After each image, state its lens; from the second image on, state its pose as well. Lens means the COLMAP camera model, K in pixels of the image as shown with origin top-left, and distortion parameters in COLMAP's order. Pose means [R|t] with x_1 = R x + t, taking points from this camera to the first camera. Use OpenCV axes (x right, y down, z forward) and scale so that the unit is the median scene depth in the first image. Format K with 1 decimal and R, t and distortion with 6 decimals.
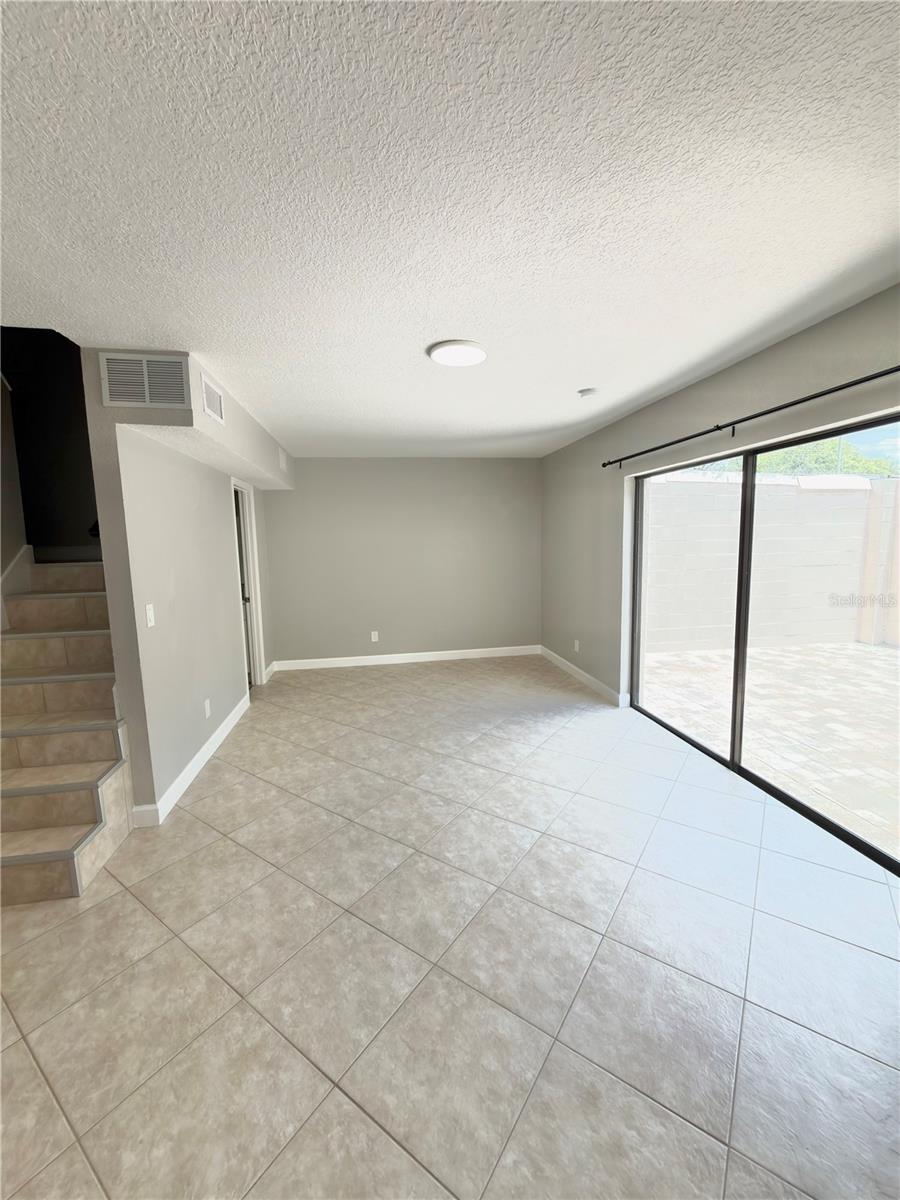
lens RADIAL K [[478.9, 0, 446.7], [0, 478.9, 600.6], [0, 0, 1]] dist [-0.001807, 0.000457]
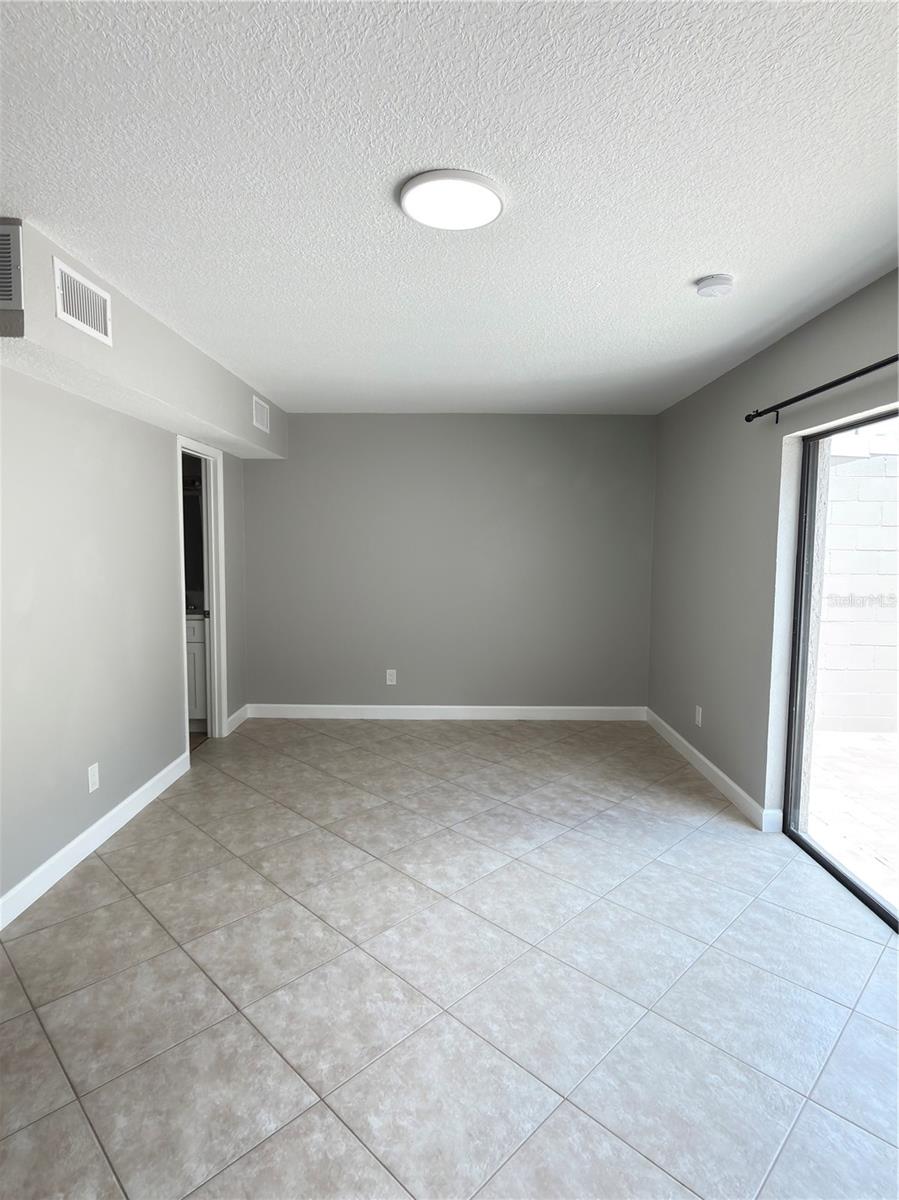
lens RADIAL K [[639.2, 0, 455.5], [0, 639.2, 597.3], [0, 0, 1]] dist [-0.006996, 0.002213]
pose [[0.986959, 0.043990, -0.154842, 0.114693], [-0.049789, 0.998189, -0.033770, -0.017643], [0.153076, 0.041039, 0.987362, 0.192606]]
